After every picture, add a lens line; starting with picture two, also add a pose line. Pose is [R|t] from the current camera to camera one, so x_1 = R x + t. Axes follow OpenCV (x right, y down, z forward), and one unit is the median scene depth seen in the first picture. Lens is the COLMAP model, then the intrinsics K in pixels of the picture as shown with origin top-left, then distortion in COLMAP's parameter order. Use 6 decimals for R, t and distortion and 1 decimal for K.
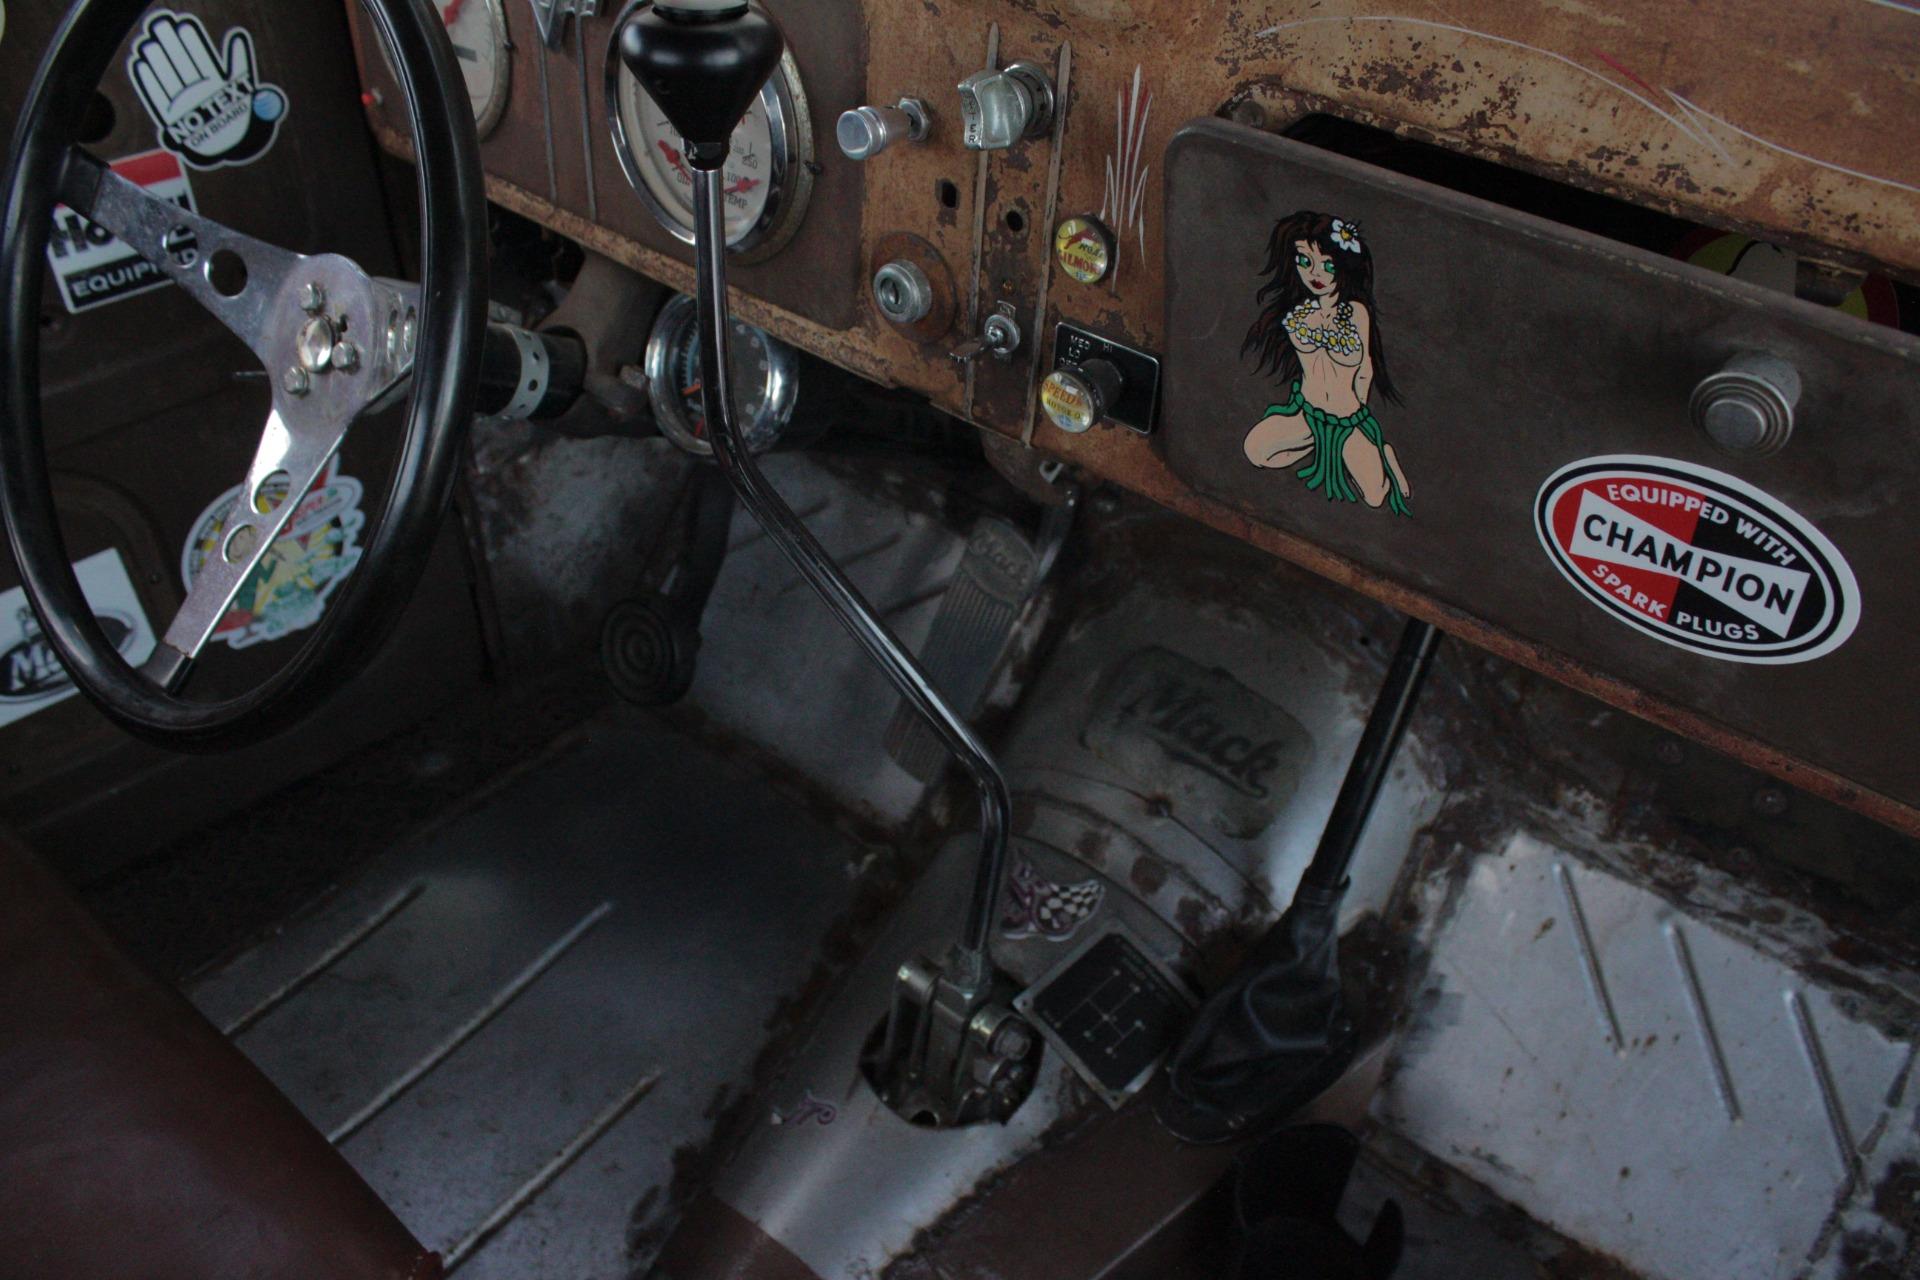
lens RADIAL K [[1573.7, 0, 959.5], [0, 1573.7, 681.3], [0, 0, 1]] dist [-0.172484, 0.151087]
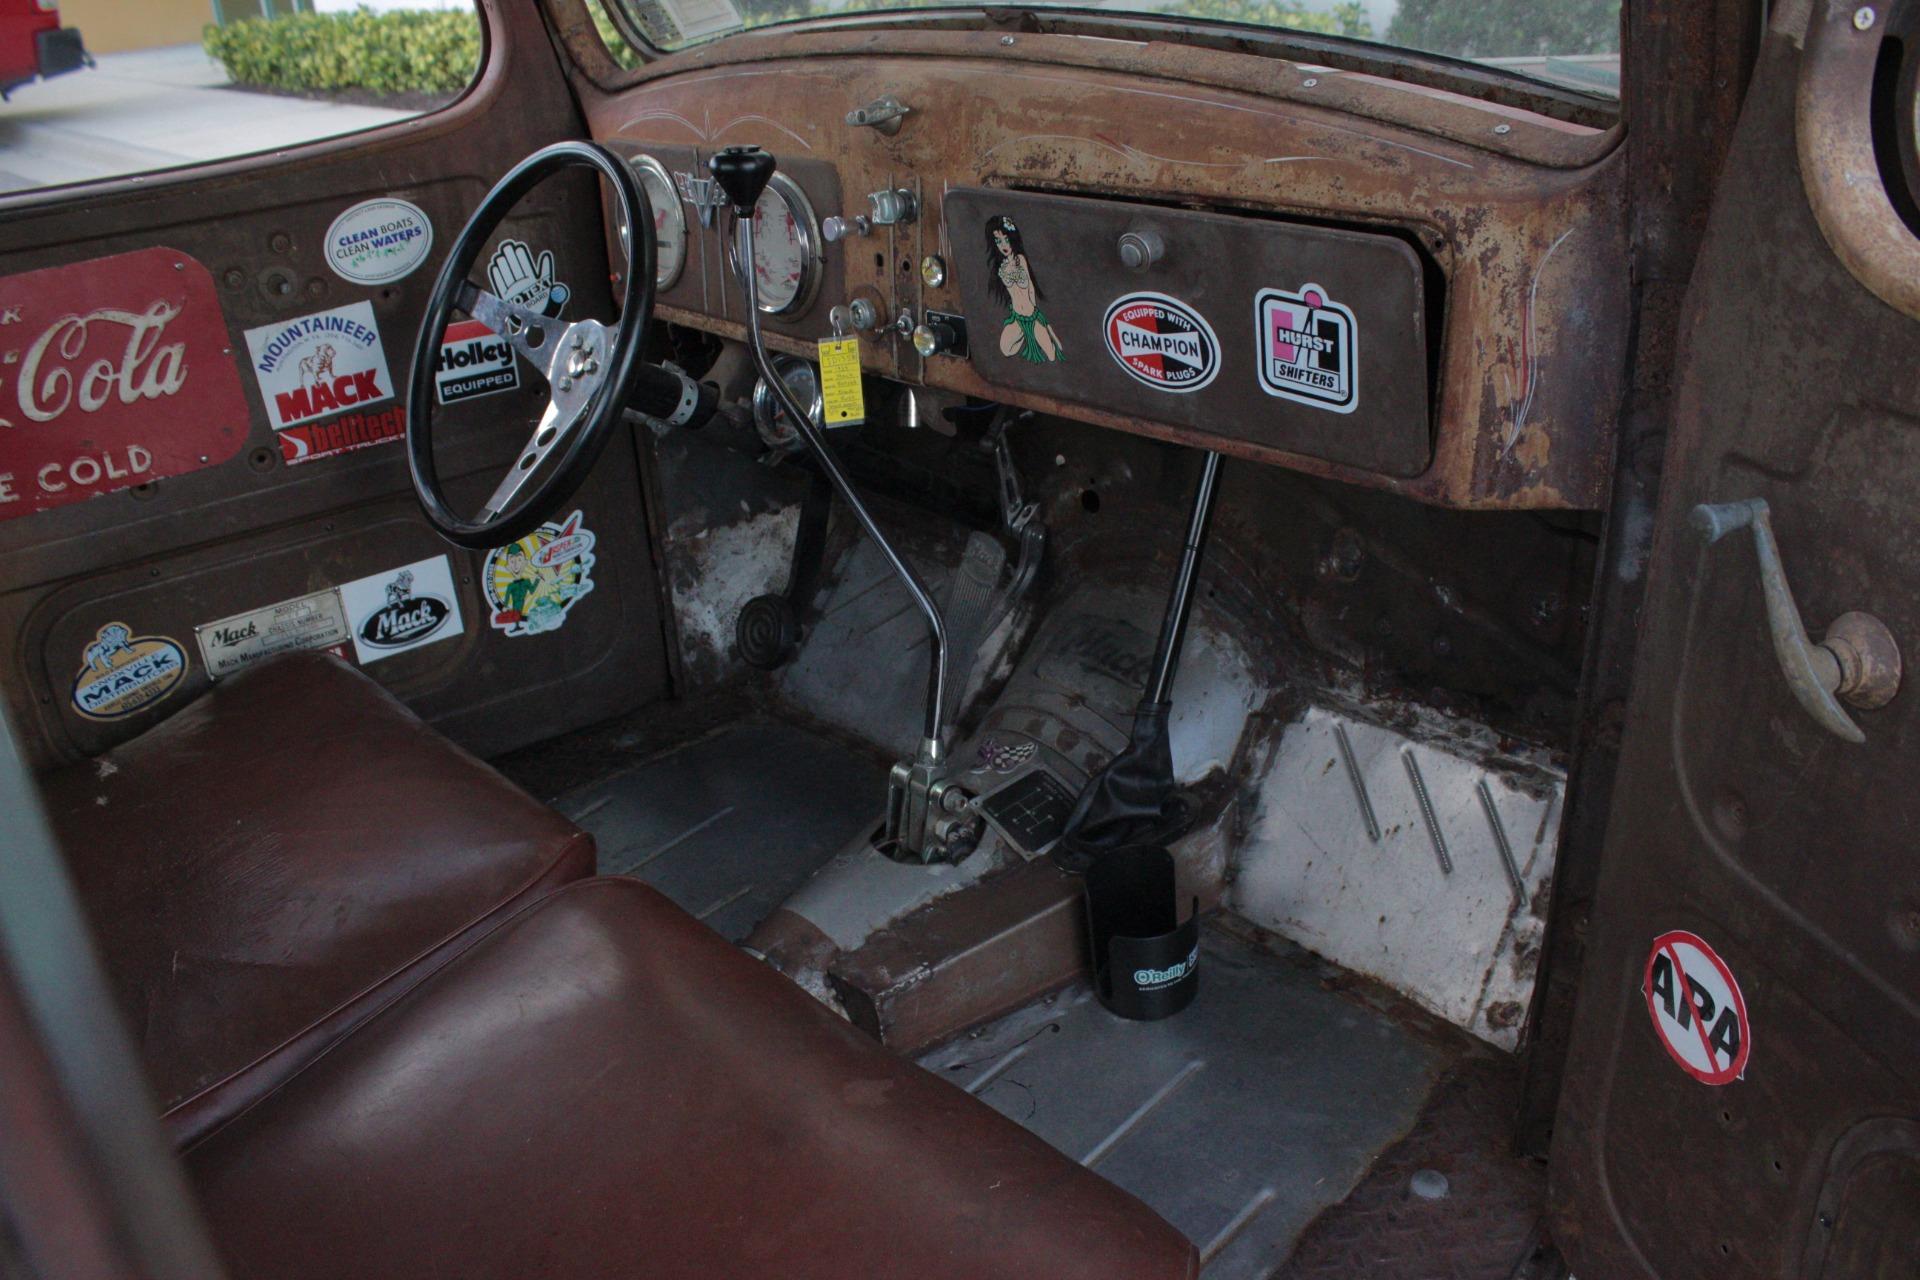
lens RADIAL K [[1573.7, 0, 959.5], [0, 1573.7, 681.3], [0, 0, 1]] dist [-0.172484, 0.151087]
pose [[0.989320, -0.009792, -0.145432, 0.259464], [-0.025849, 0.970140, -0.241165, 0.477337], [0.143451, 0.242349, 0.959525, -0.546279]]
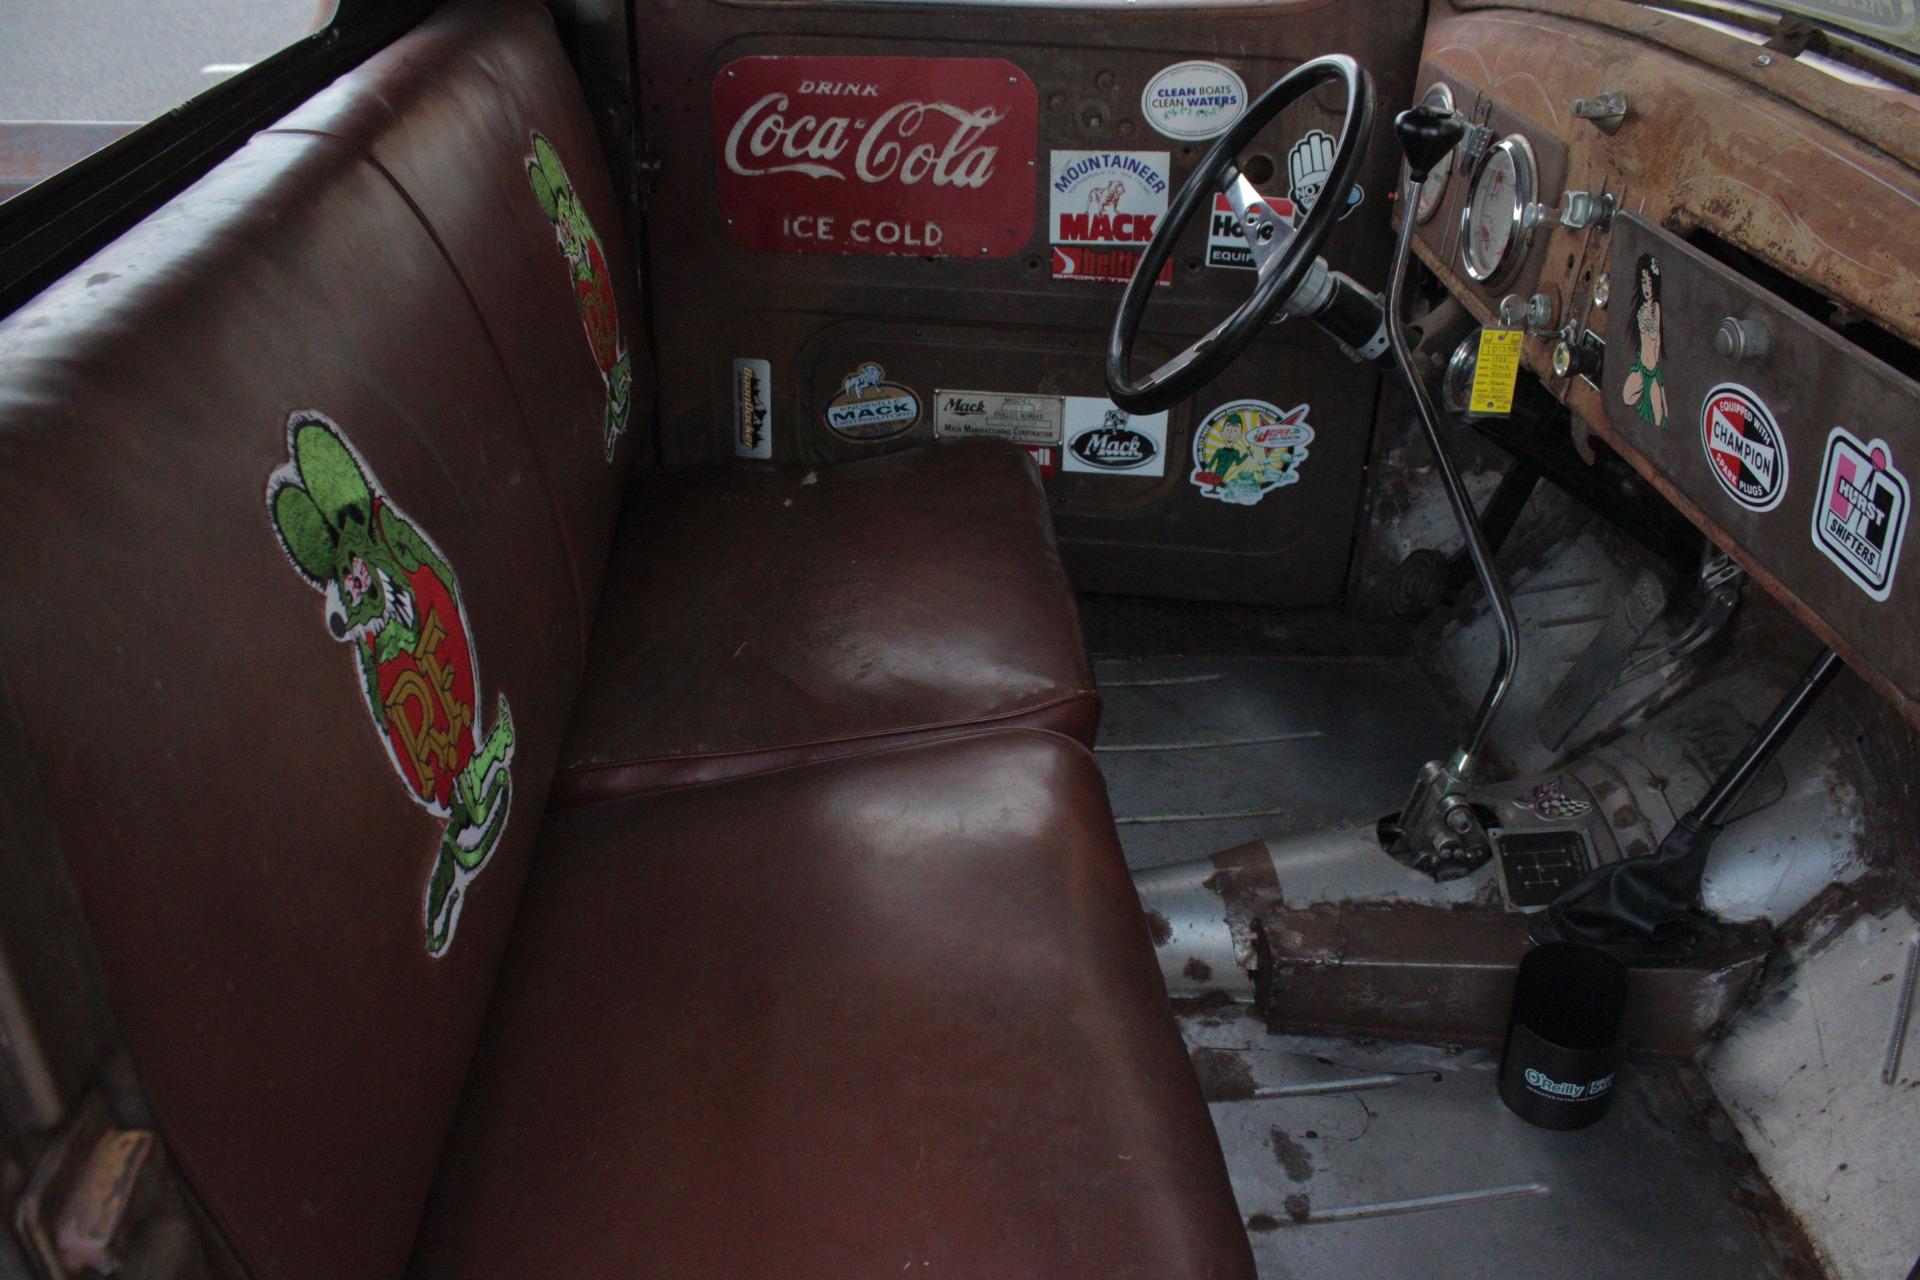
lens RADIAL K [[1573.7, 0, 959.5], [0, 1573.7, 681.3], [0, 0, 1]] dist [-0.172484, 0.151087]
pose [[0.684515, 0.387305, -0.617604, 0.556185], [-0.492227, 0.870467, 0.000323, 0.337850], [0.537729, 0.303780, 0.786489, -0.483928]]
